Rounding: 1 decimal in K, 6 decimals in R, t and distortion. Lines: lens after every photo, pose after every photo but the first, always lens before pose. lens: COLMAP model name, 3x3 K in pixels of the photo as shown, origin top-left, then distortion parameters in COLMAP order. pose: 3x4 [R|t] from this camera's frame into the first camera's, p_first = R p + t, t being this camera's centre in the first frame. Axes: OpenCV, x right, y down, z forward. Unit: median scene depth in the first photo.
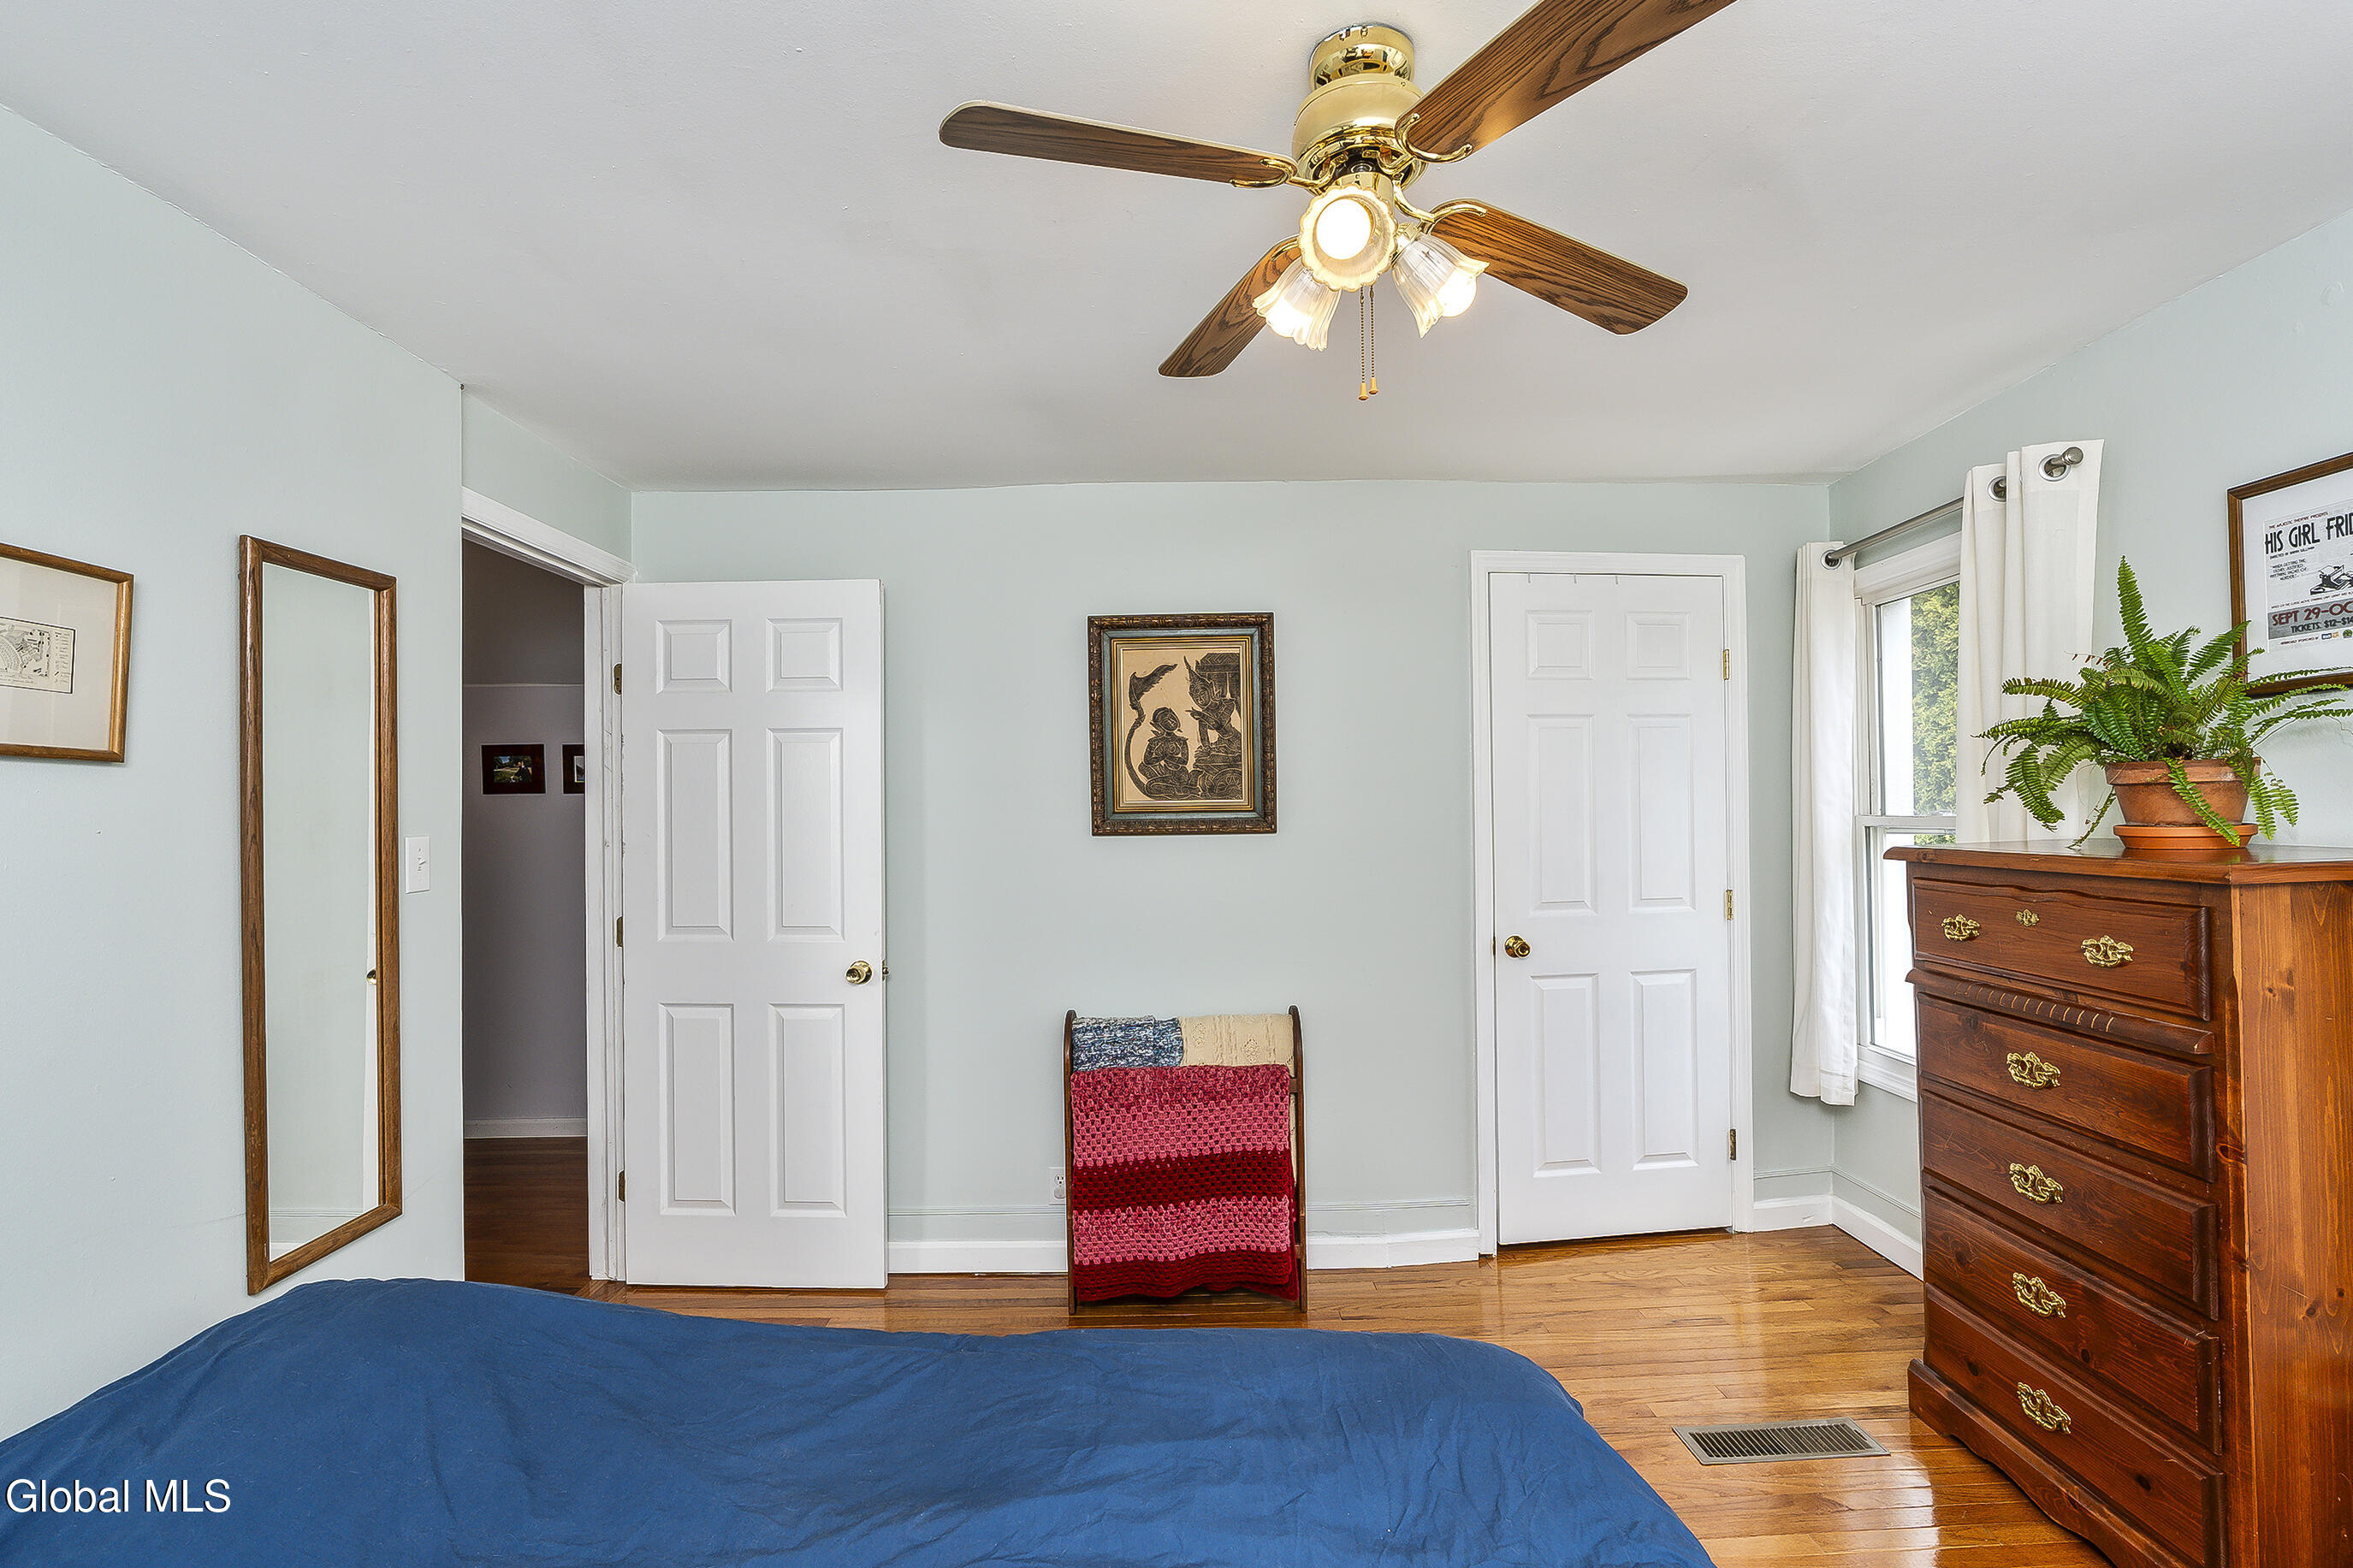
lens RADIAL K [[1108.2, 0, 1174.5], [0, 1108.2, 810.5], [0, 0, 1]] dist [-0.002264, 0.001612]
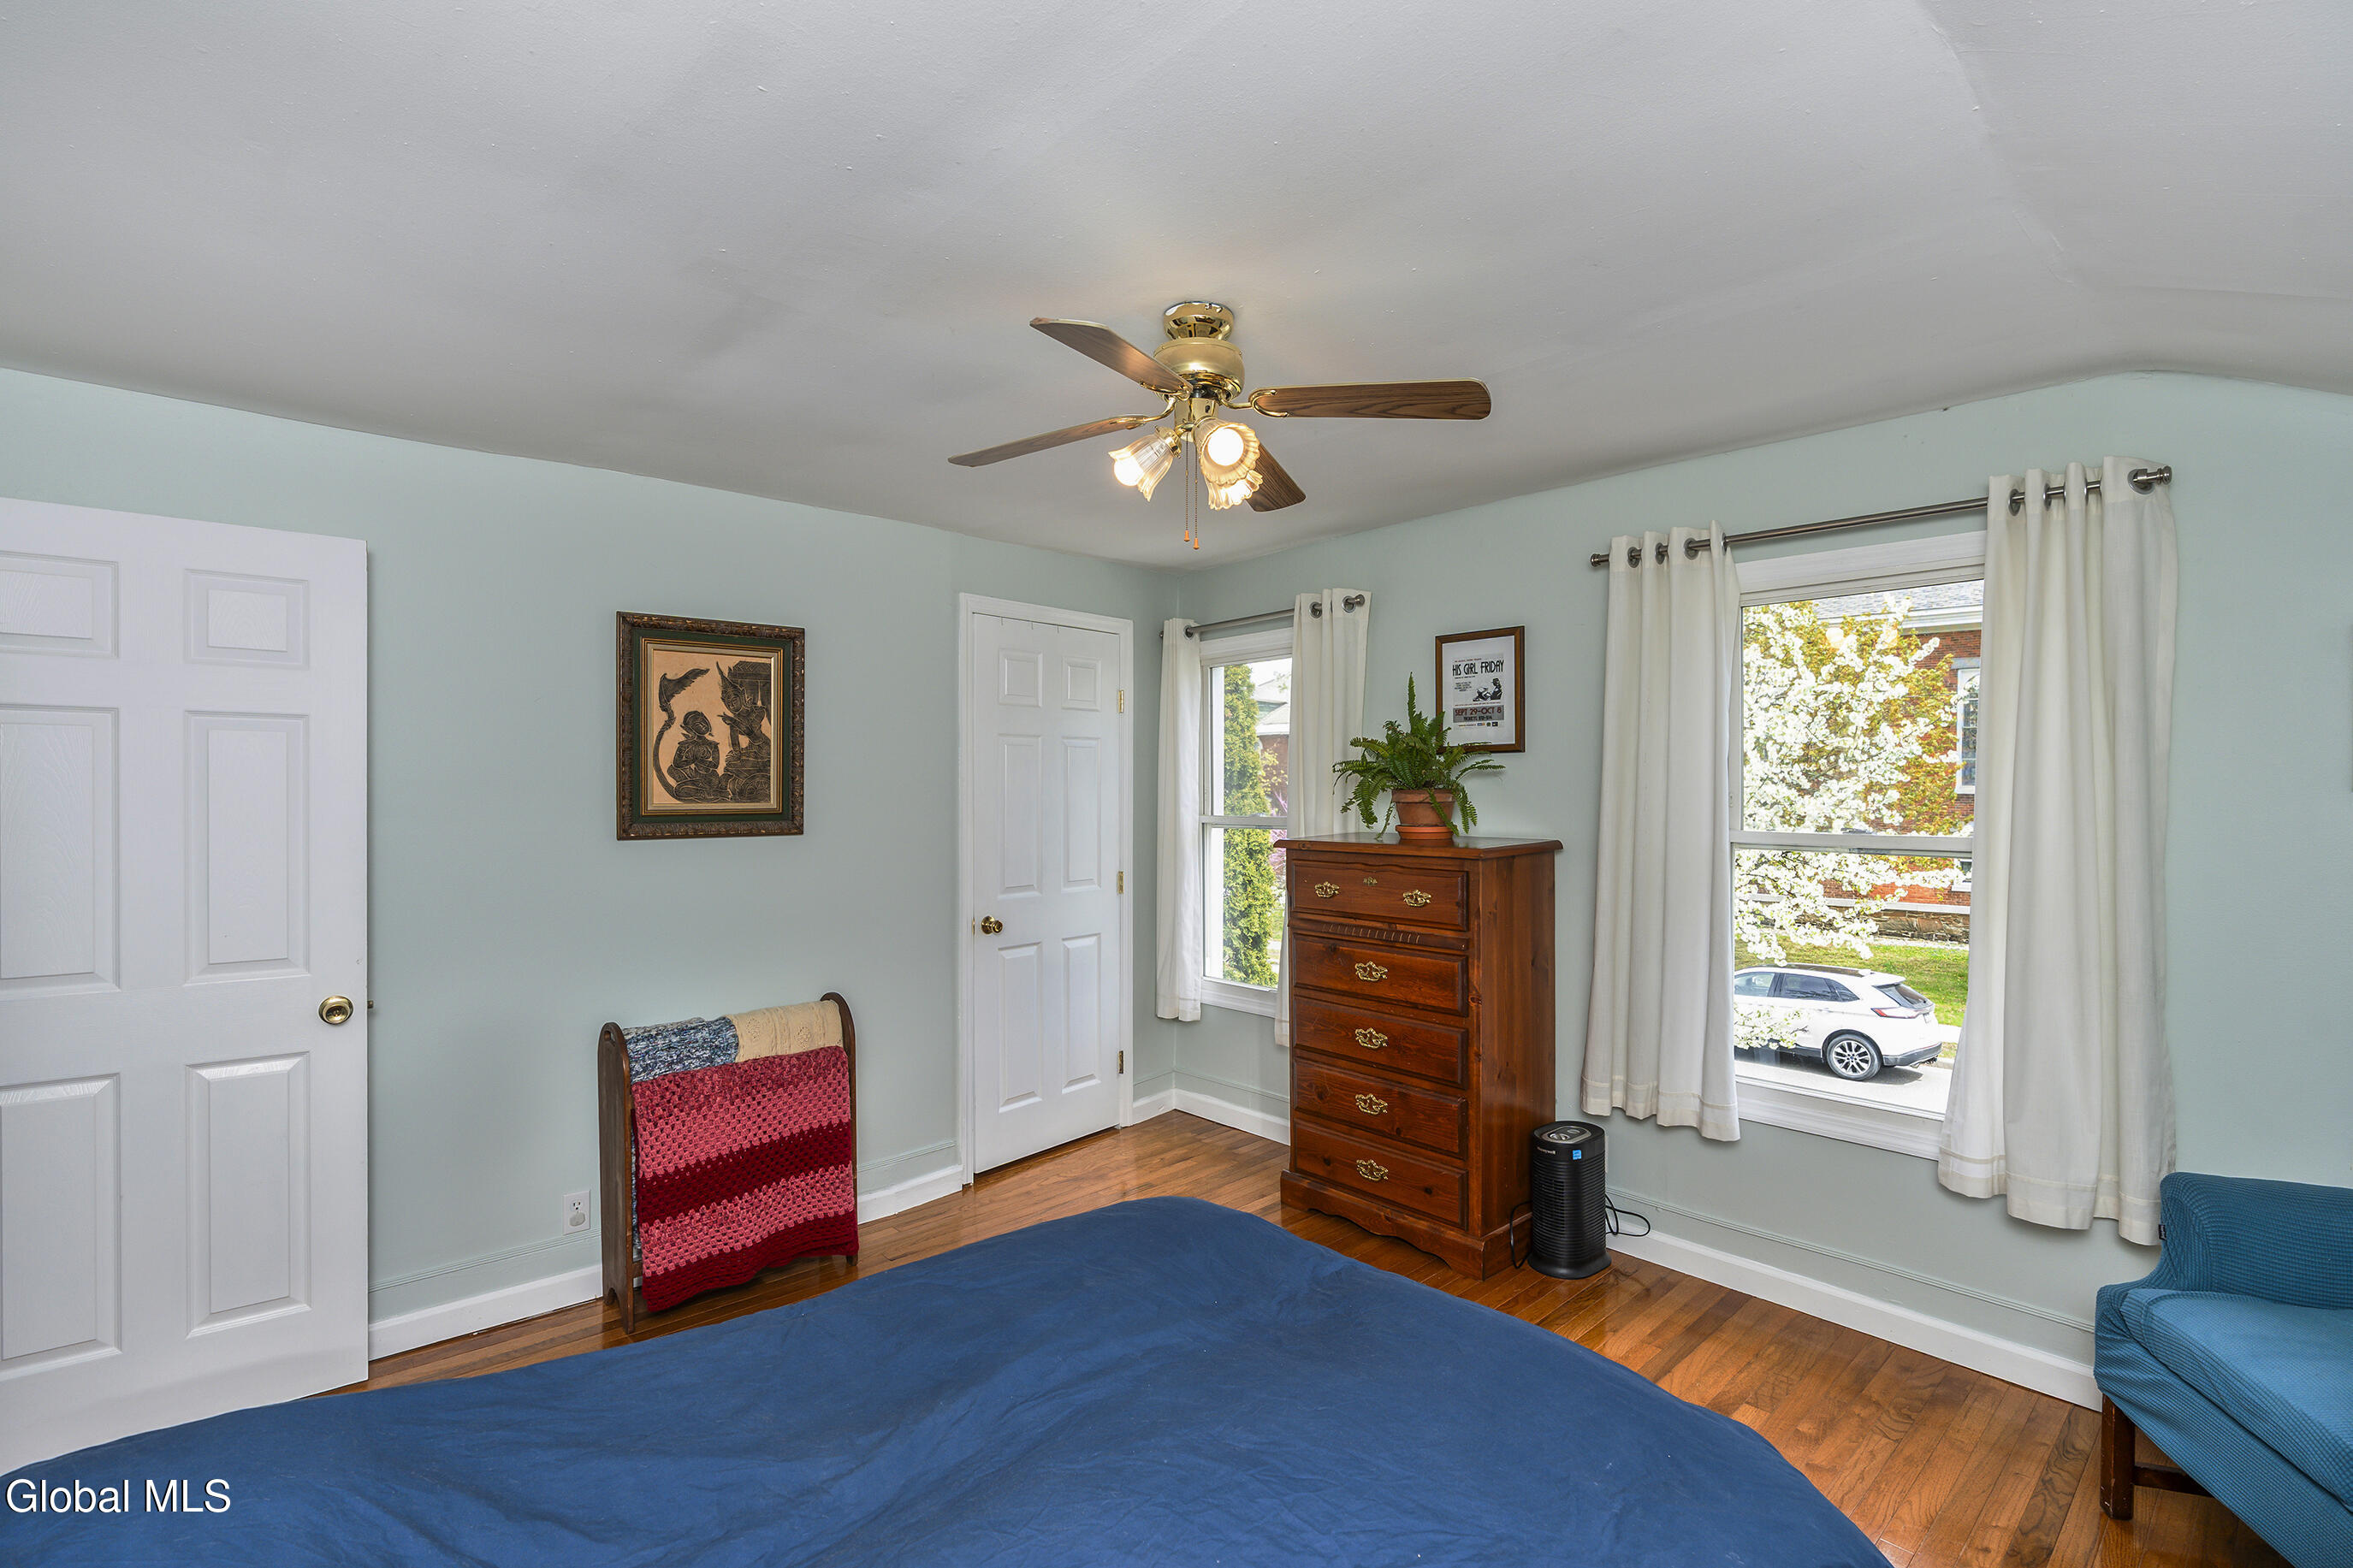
lens RADIAL K [[1108.2, 0, 1174.5], [0, 1108.2, 810.5], [0, 0, 1]] dist [-0.002264, 0.001612]
pose [[0.748846, -0.001510, 0.662742, -0.371597], [-0.006345, 0.999935, 0.009448, -0.016107], [-0.662713, -0.011280, 0.748788, -0.041210]]
